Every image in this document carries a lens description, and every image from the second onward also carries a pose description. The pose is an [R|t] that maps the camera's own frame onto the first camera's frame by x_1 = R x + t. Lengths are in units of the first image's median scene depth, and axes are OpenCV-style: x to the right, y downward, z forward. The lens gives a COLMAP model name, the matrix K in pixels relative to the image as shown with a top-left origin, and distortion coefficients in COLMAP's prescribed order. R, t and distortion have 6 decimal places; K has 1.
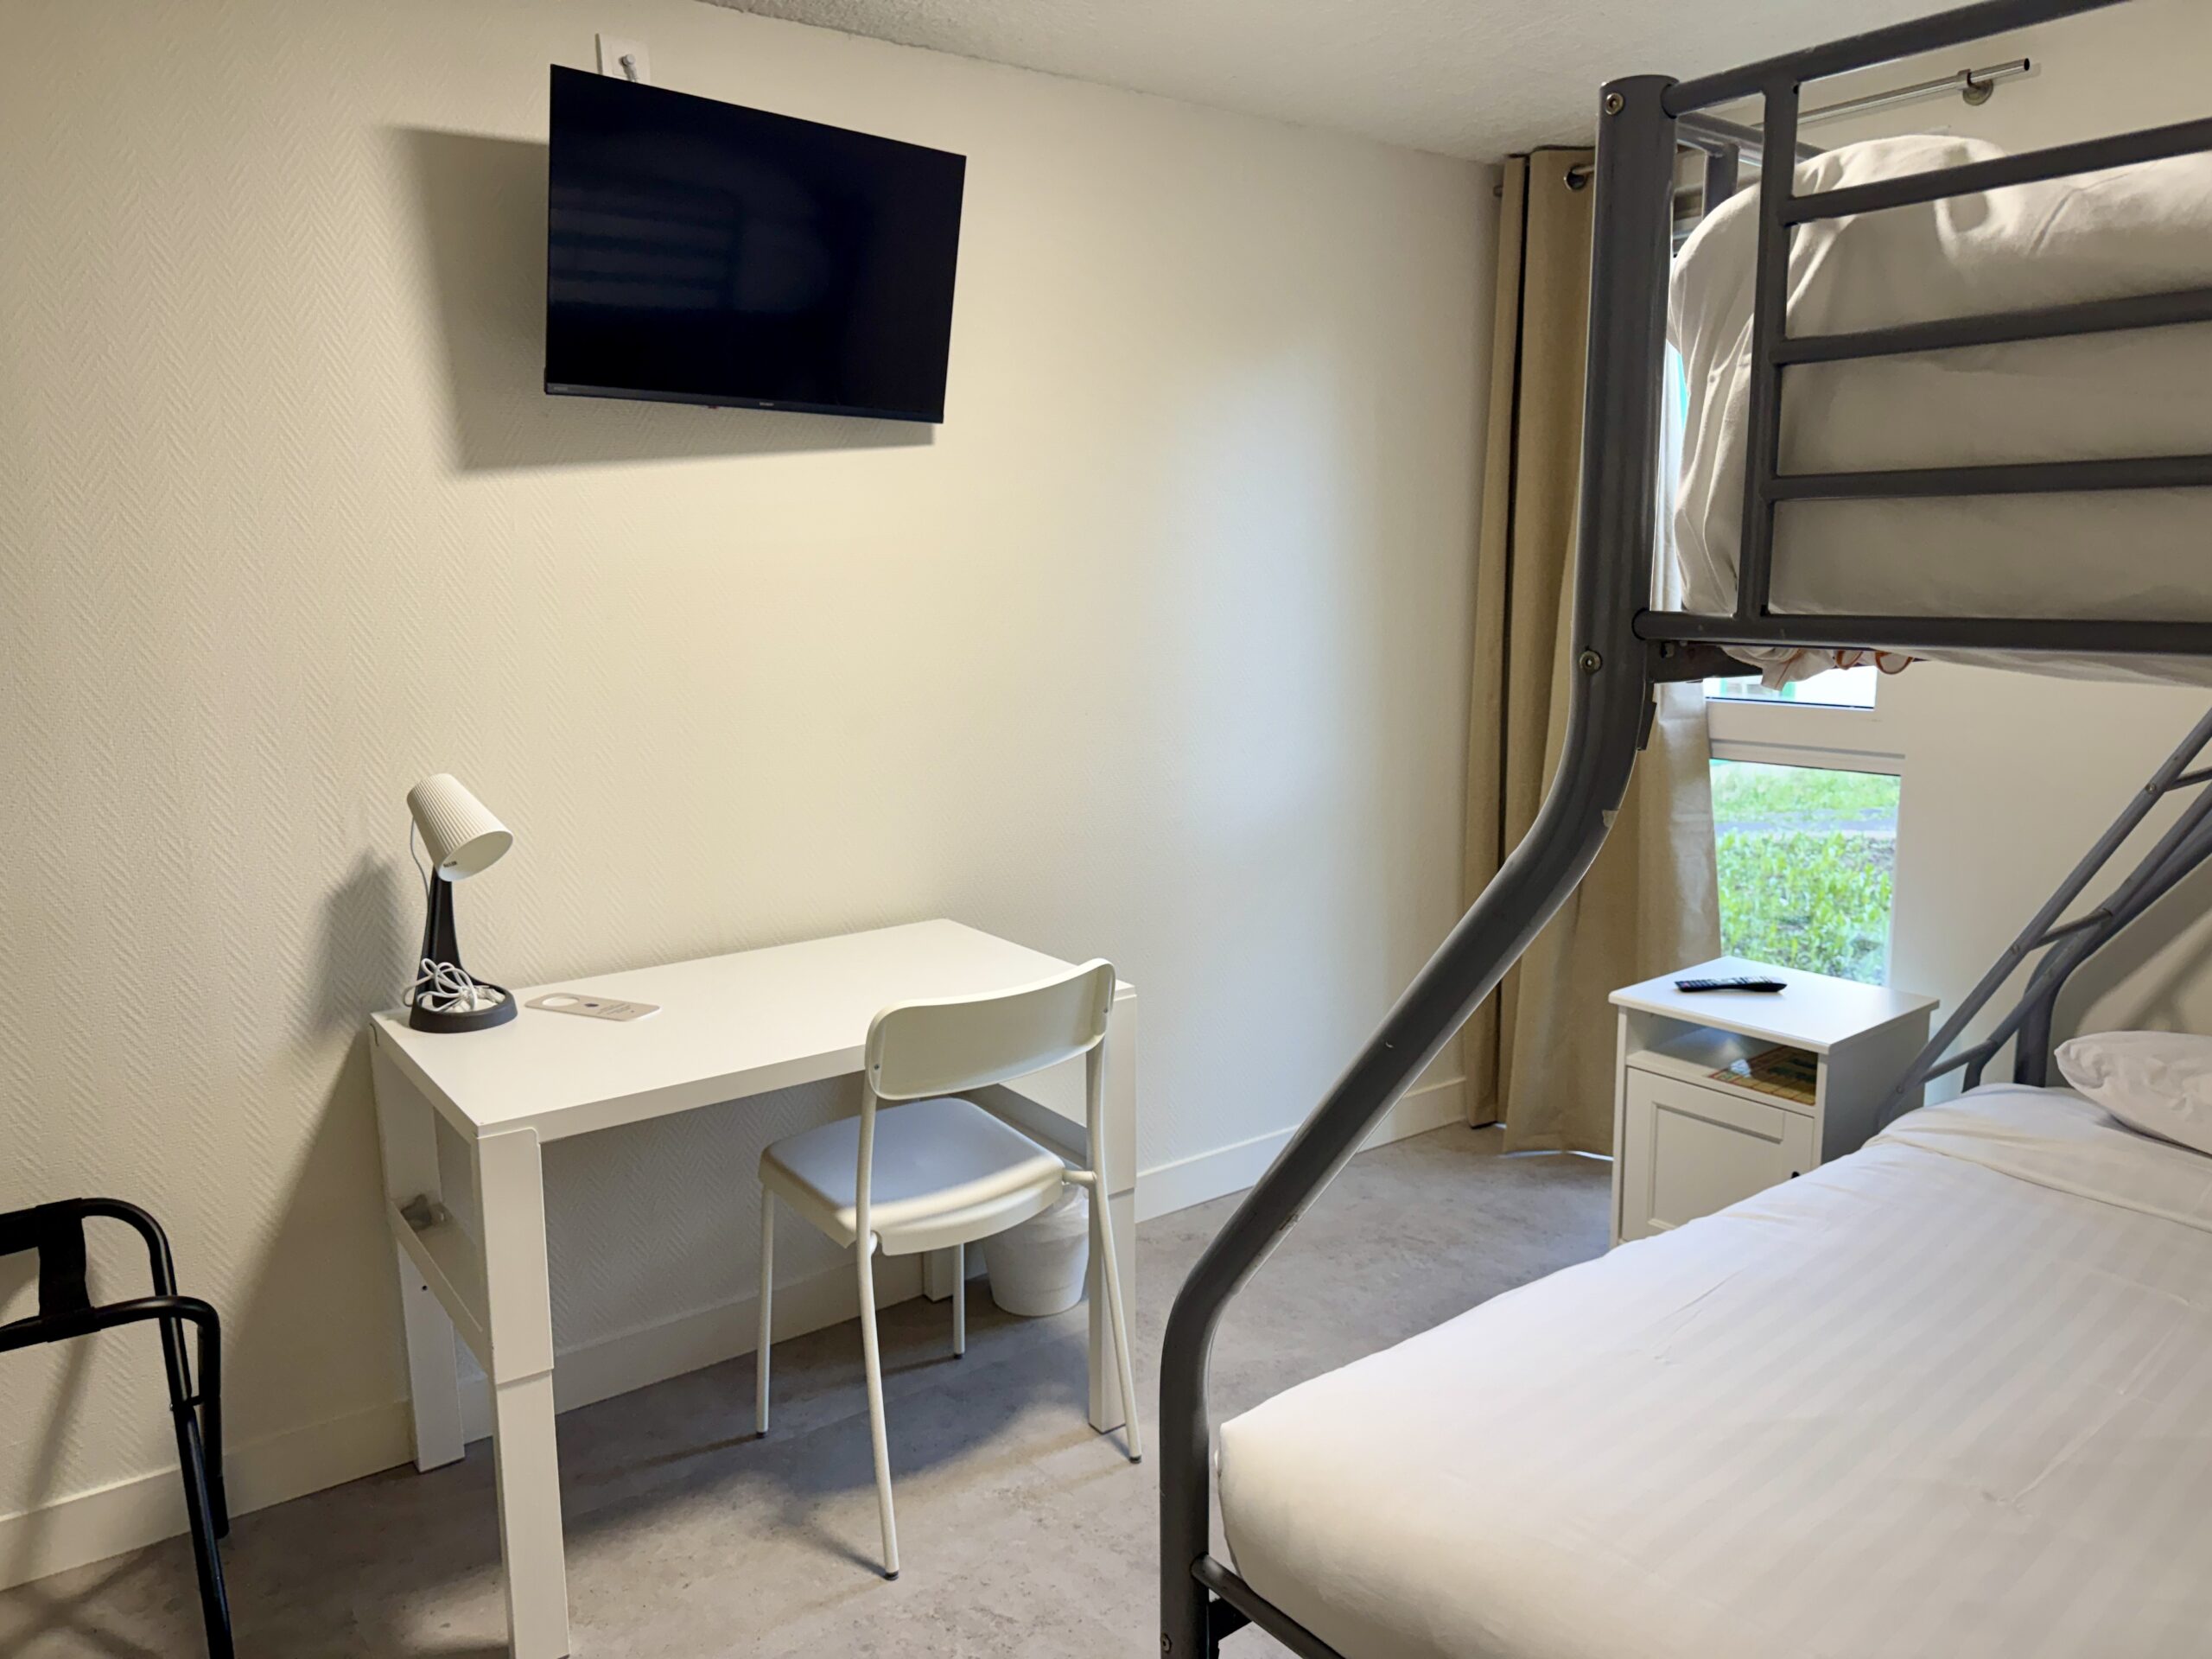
lens RADIAL K [[1554.0, 0, 1106.0], [0, 1554.0, 829.5], [0, 0, 1]] dist [0.169565, -0.226753]
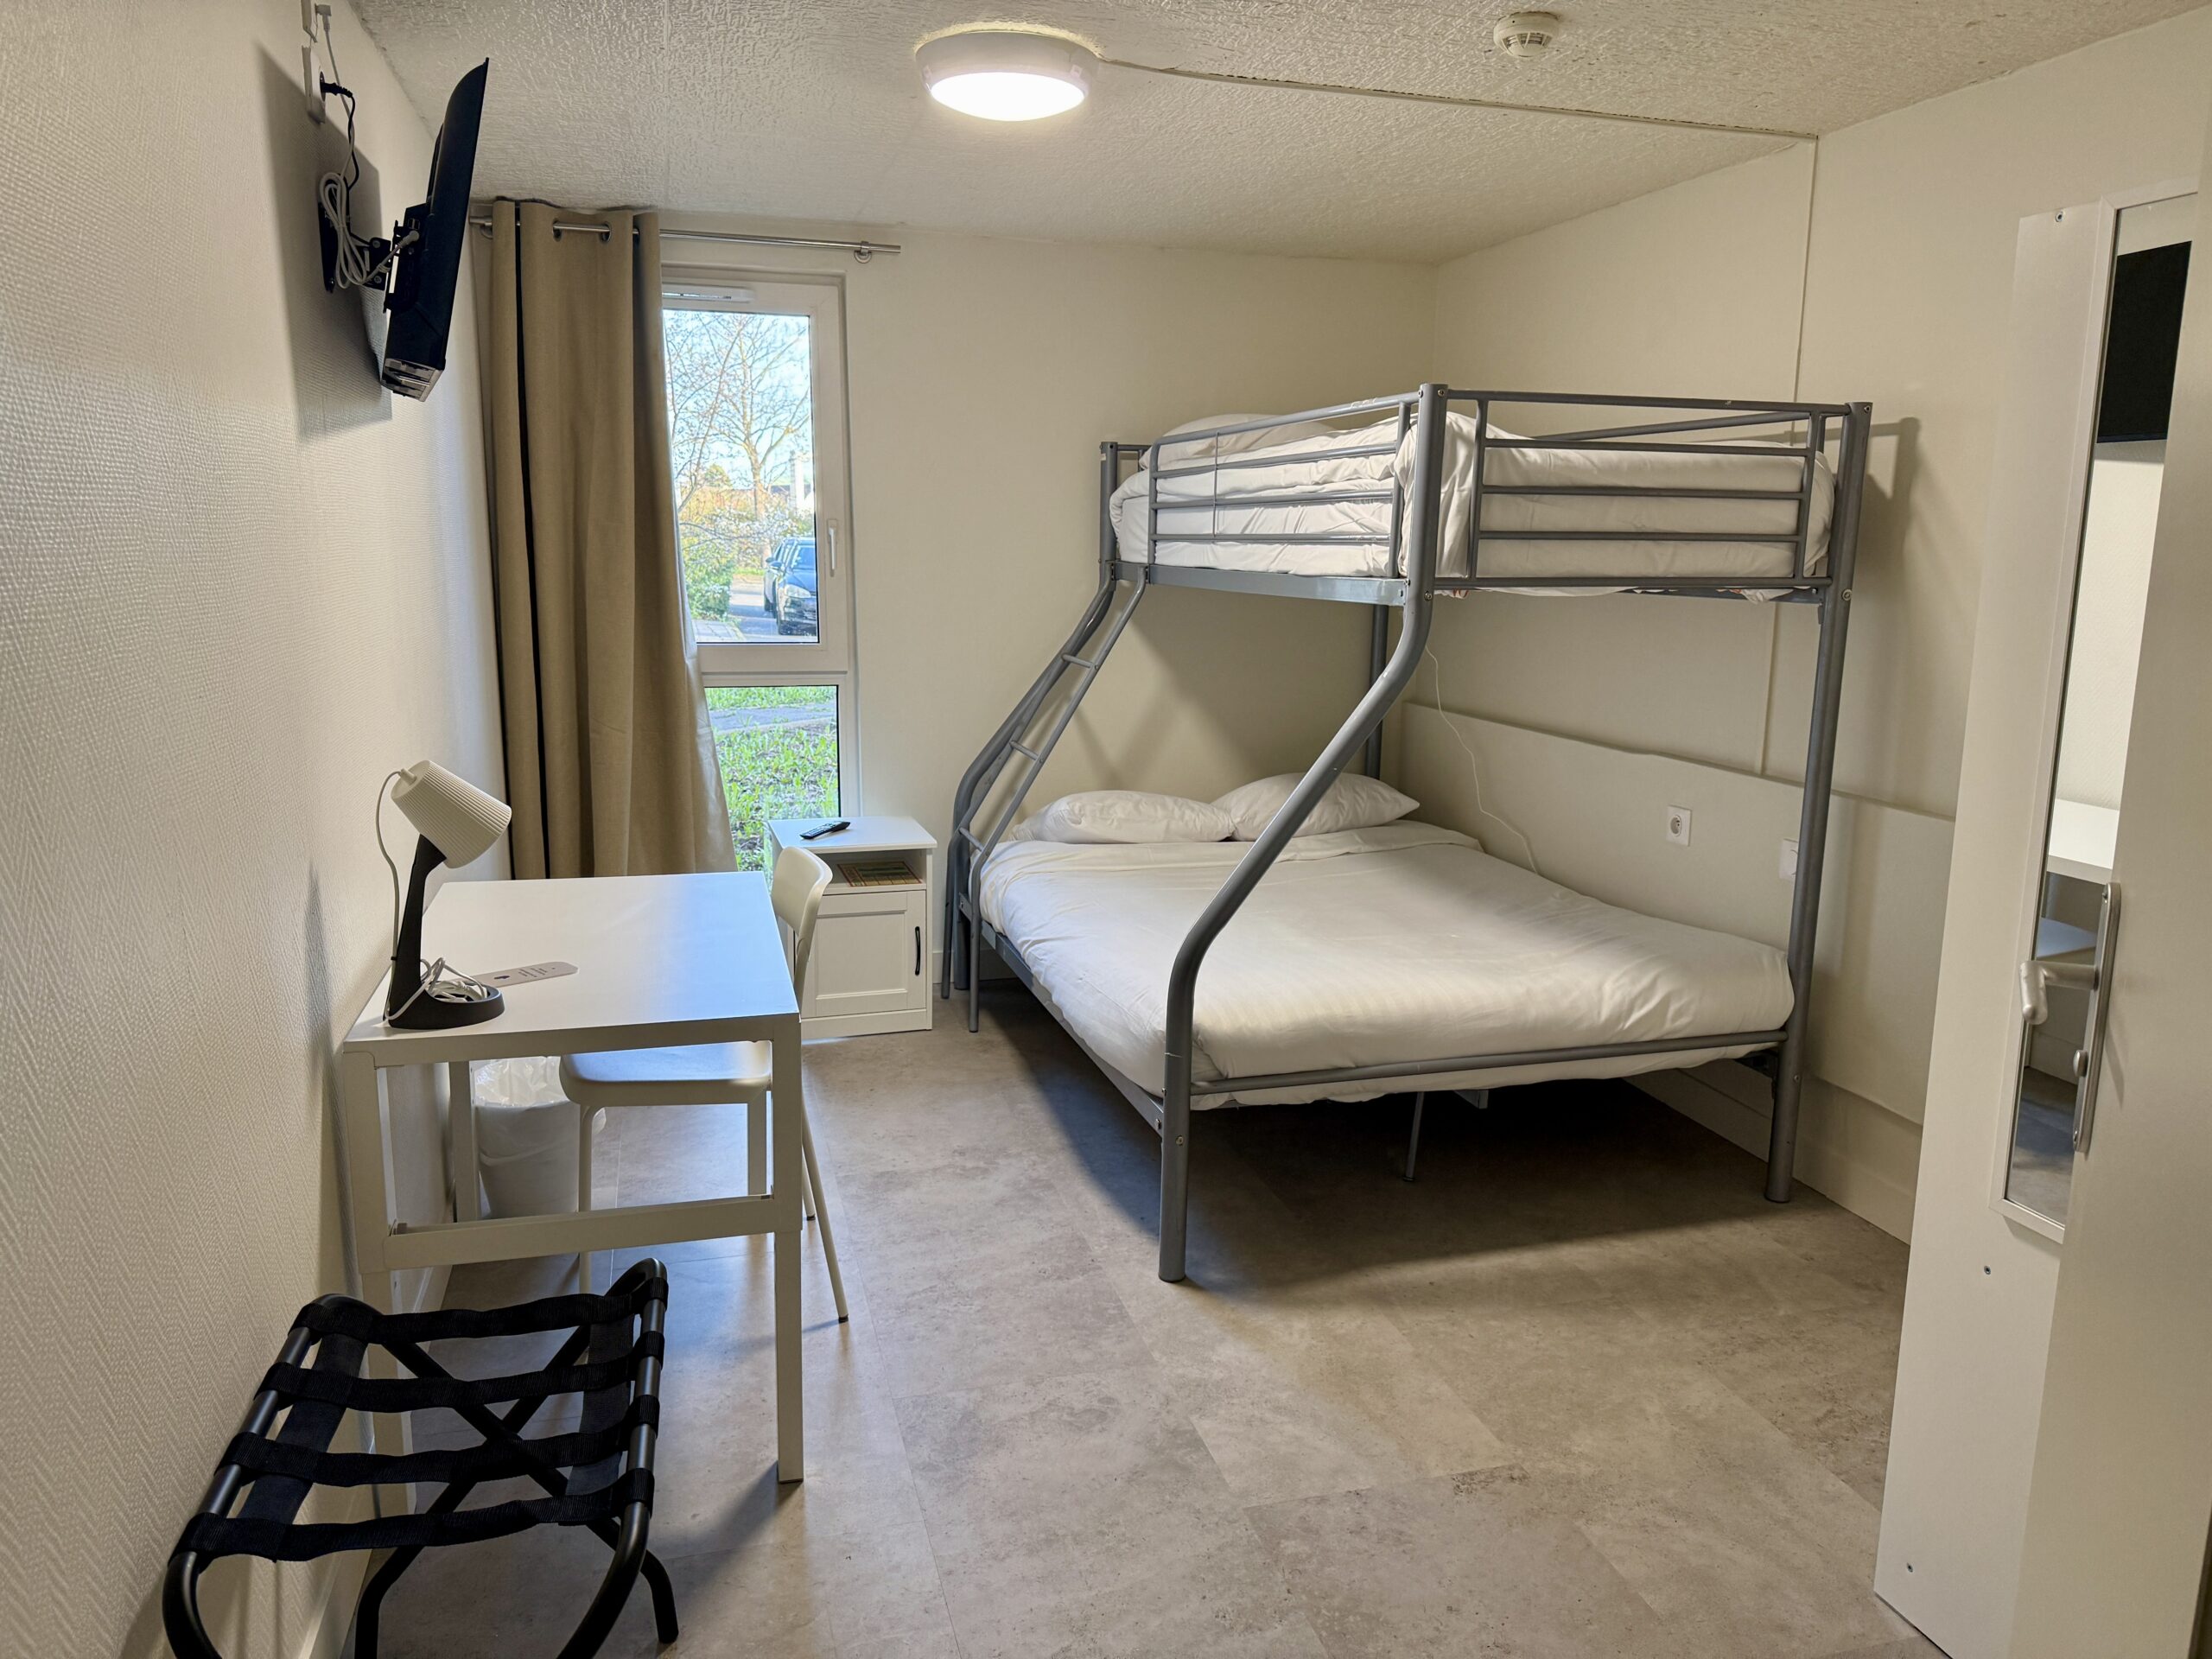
lens RADIAL K [[1554.0, 0, 1106.0], [0, 1554.0, 829.5], [0, 0, 1]] dist [0.169565, -0.226753]
pose [[0.376025, -0.166755, 0.911481, -2.536886], [0.143439, 0.982292, 0.120535, -0.126934], [-0.915440, 0.085417, 0.393286, 0.521307]]
